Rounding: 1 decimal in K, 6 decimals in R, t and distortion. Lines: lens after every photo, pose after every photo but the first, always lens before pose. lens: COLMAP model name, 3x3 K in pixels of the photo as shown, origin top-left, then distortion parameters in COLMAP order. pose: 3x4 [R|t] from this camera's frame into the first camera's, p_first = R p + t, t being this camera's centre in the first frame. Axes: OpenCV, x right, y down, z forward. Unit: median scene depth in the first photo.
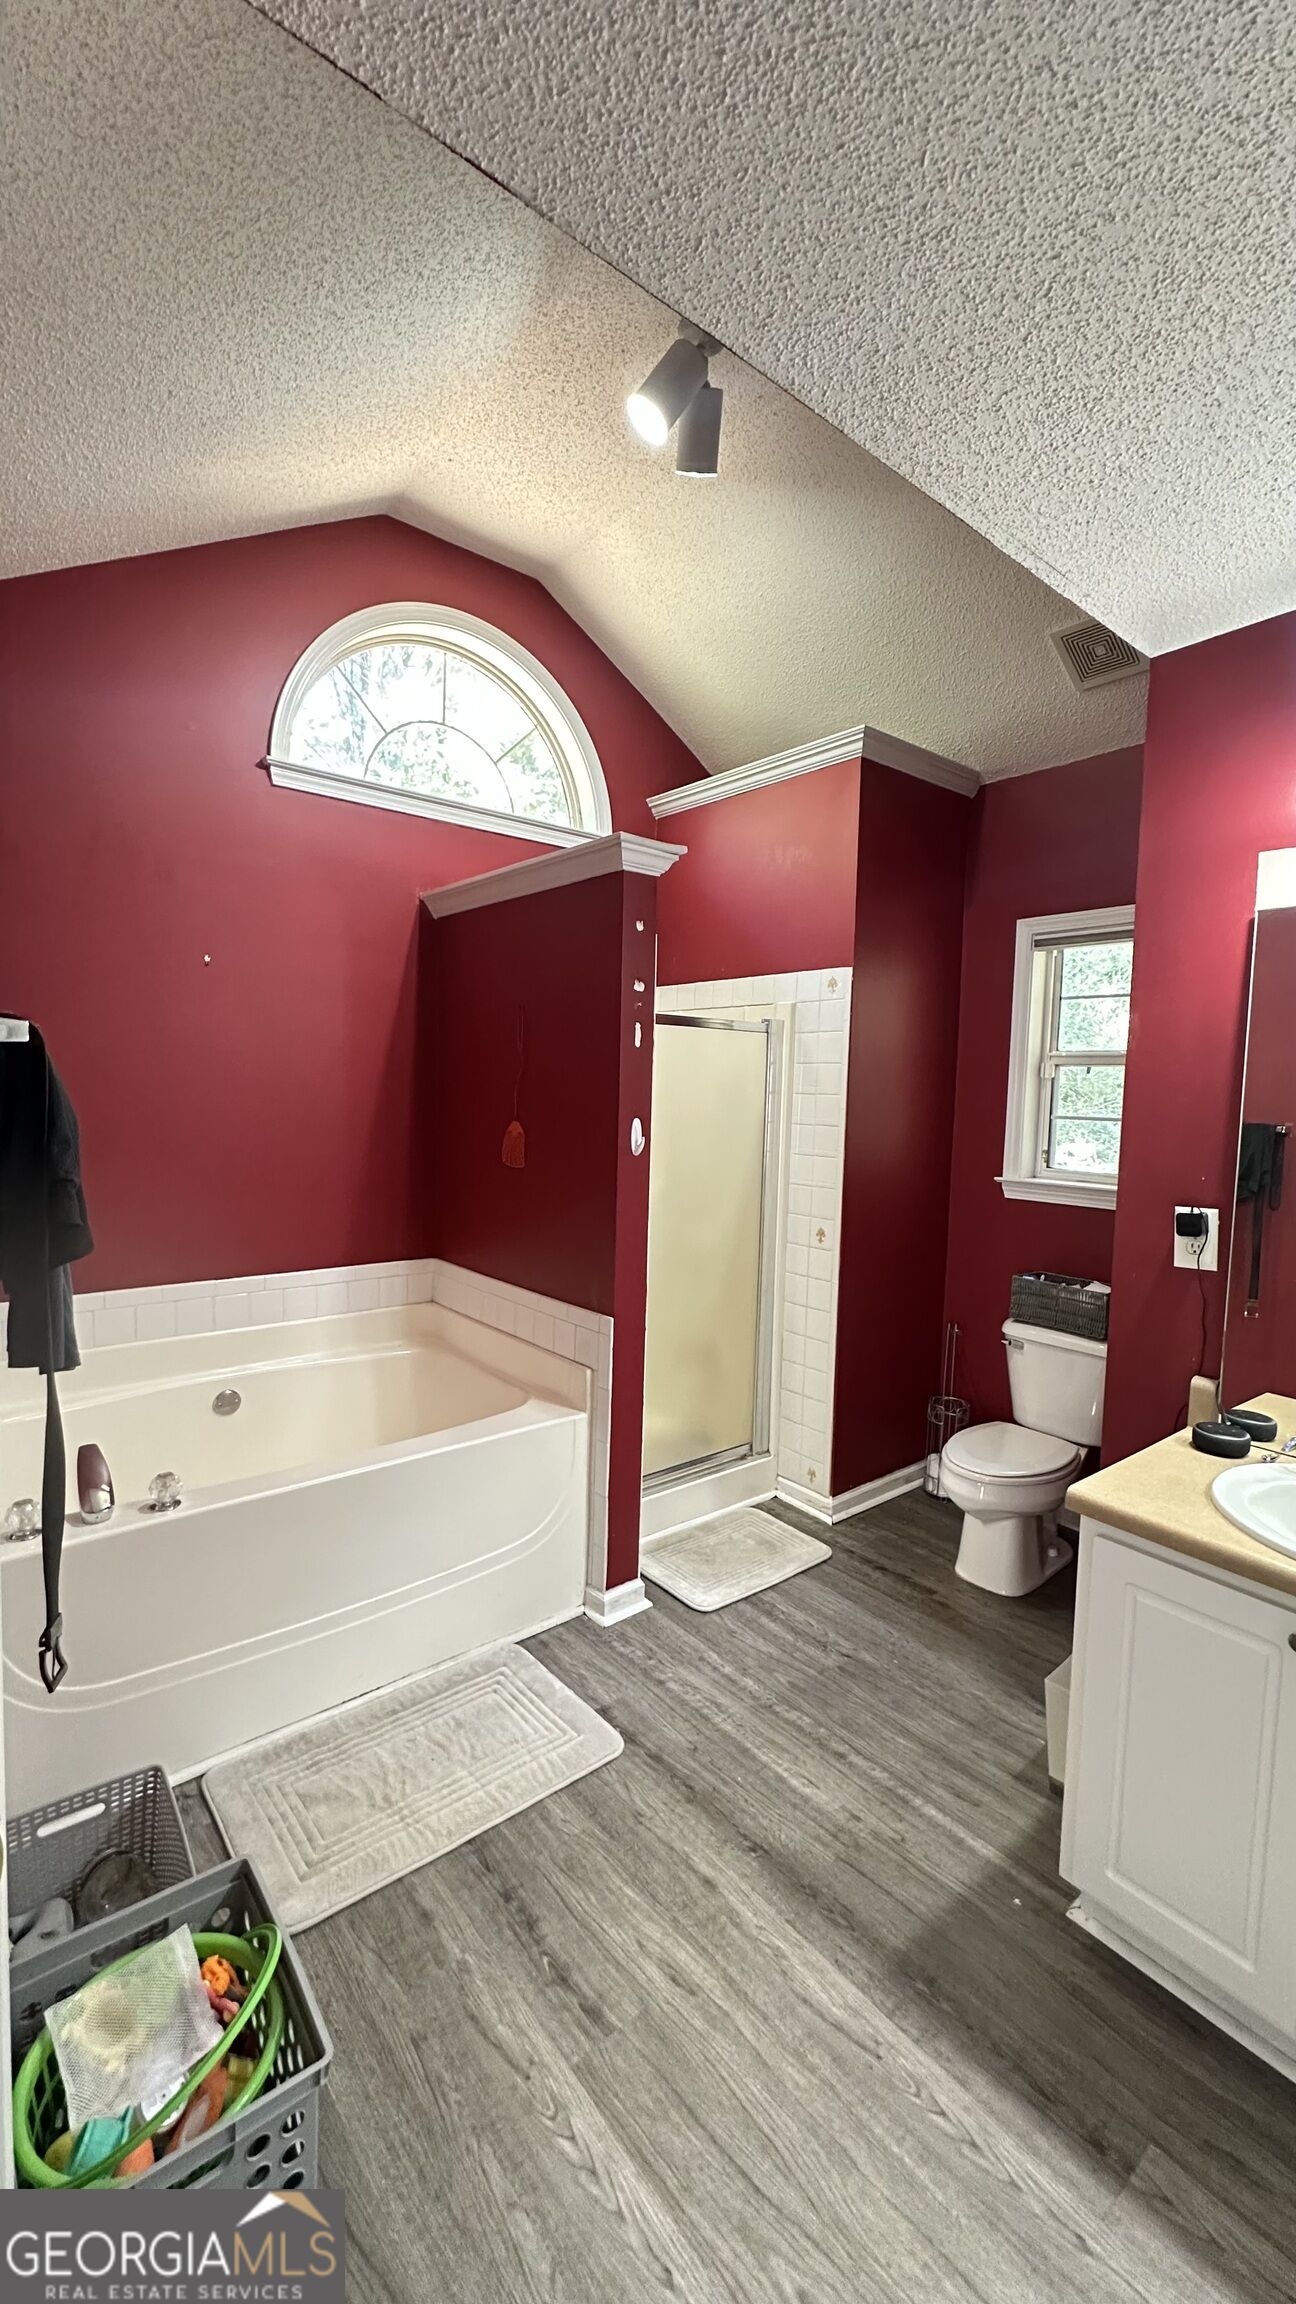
lens RADIAL K [[918.4, 0, 648.6], [0, 918.4, 1151.1], [0, 0, 1]] dist [-0.004285, 0.001705]
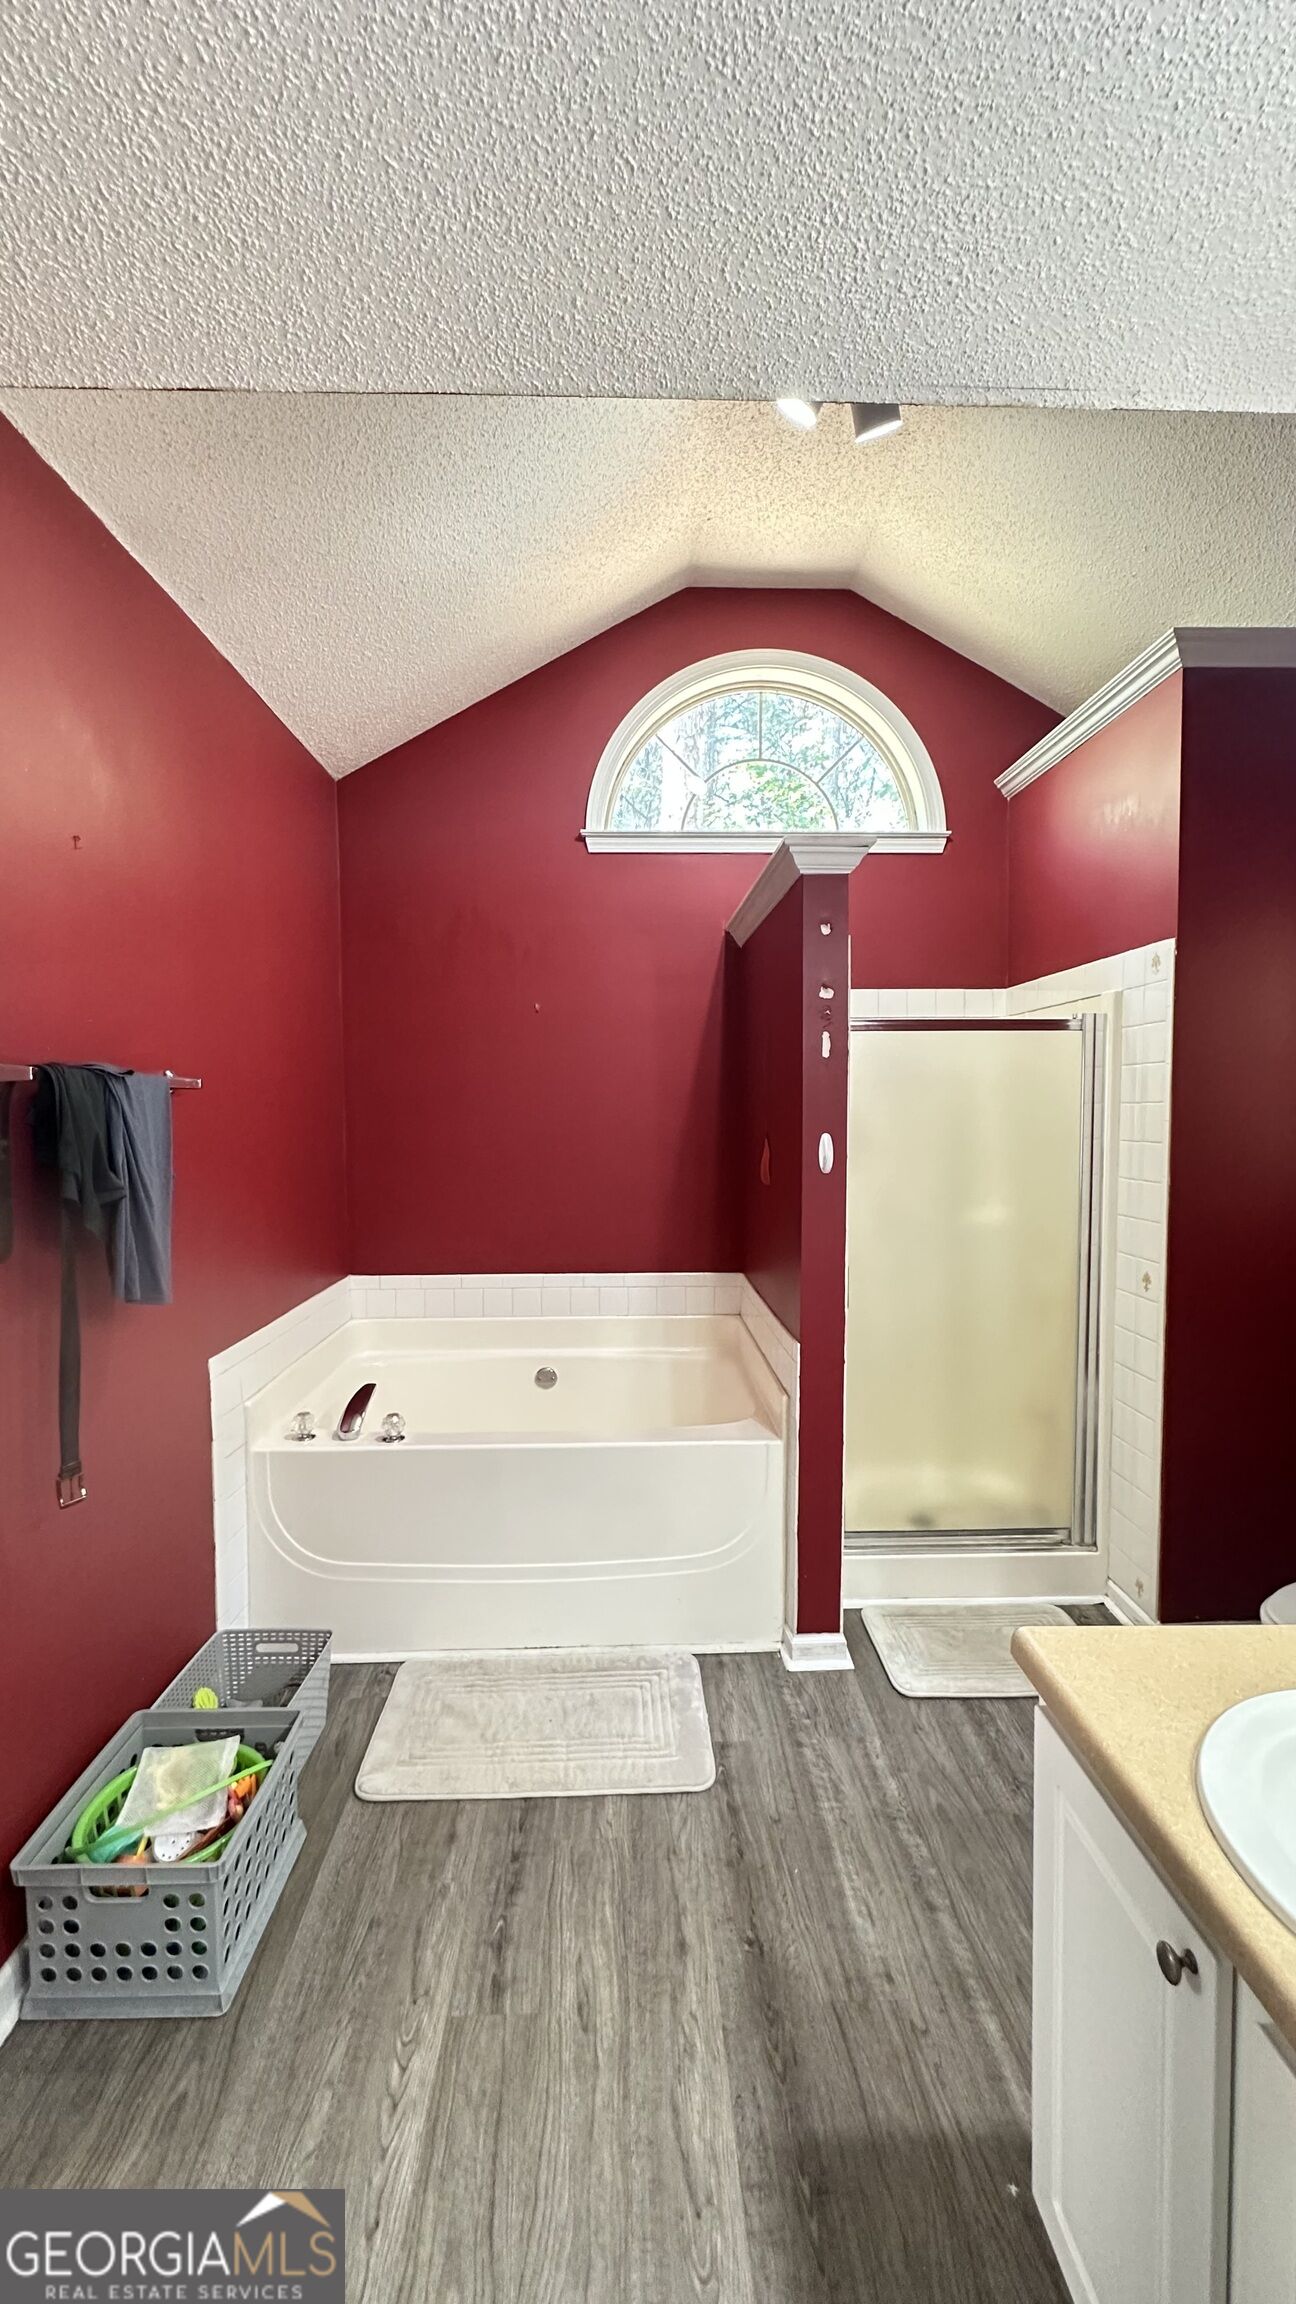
lens RADIAL K [[918.4, 0, 653.2], [0, 918.4, 1151.5], [0, 0, 1]] dist [-0.004285, 0.001705]
pose [[0.796392, 0.000232, -0.604781, 0.534043], [-0.017942, 0.999569, -0.023243, 0.009983], [0.604515, 0.029362, 0.796053, 0.190012]]
